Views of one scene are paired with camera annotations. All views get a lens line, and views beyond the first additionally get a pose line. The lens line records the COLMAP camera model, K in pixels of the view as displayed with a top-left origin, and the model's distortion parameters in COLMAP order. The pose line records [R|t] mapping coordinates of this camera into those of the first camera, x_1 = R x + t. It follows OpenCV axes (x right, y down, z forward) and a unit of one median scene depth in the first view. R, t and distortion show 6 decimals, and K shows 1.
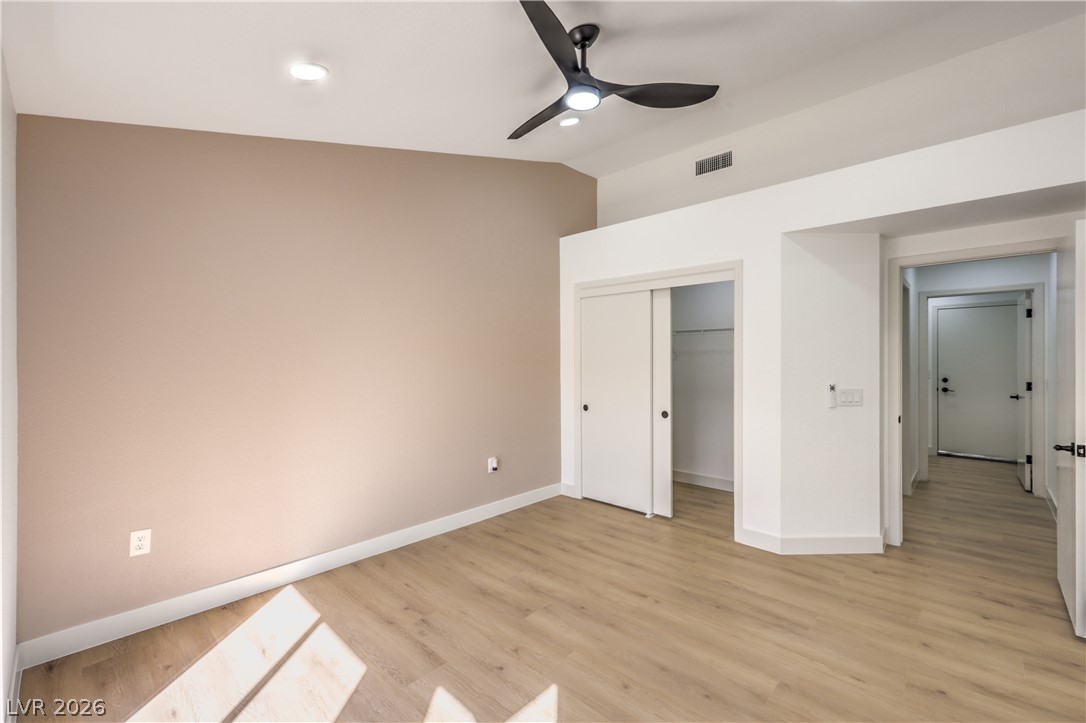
lens RADIAL K [[453.9, 0, 553.3], [0, 453.9, 359.2], [0, 0, 1]] dist [0.001185, 0.000193]
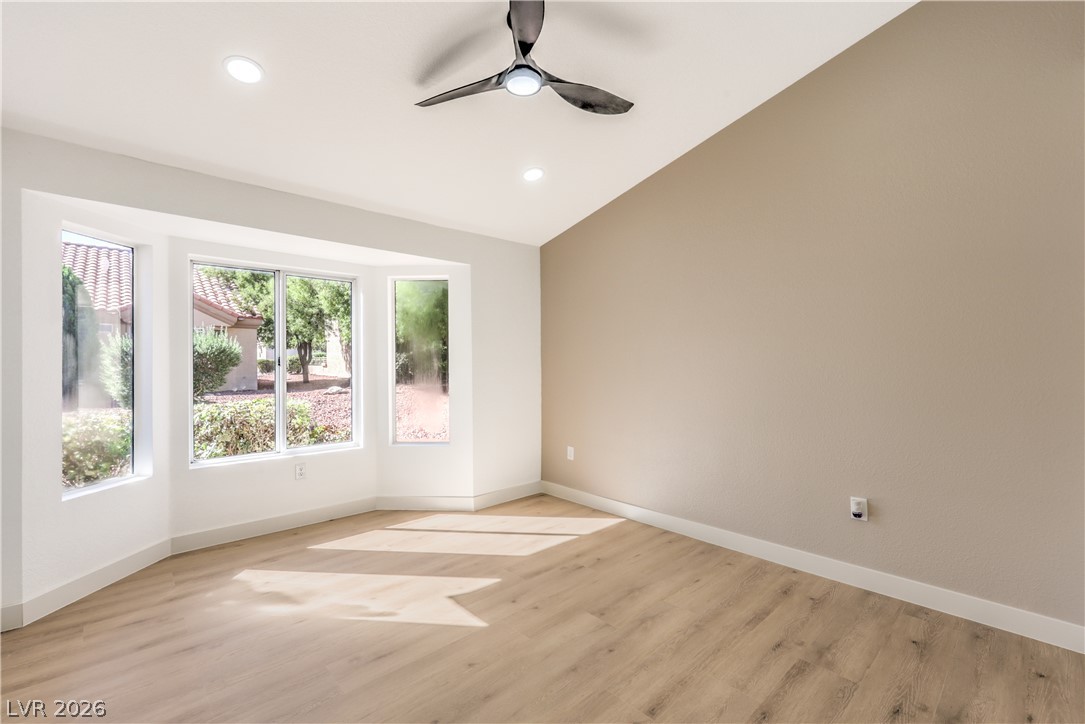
lens RADIAL K [[470.9, 0, 542.5], [0, 470.9, 362.0], [0, 0, 1]] dist [0.002911, 0.000392]
pose [[-0.077573, 0.001735, -0.996985, 0.823865], [0.006169, 0.999980, 0.001261, 0.025975], [0.996968, -0.006052, -0.077583, 0.852806]]
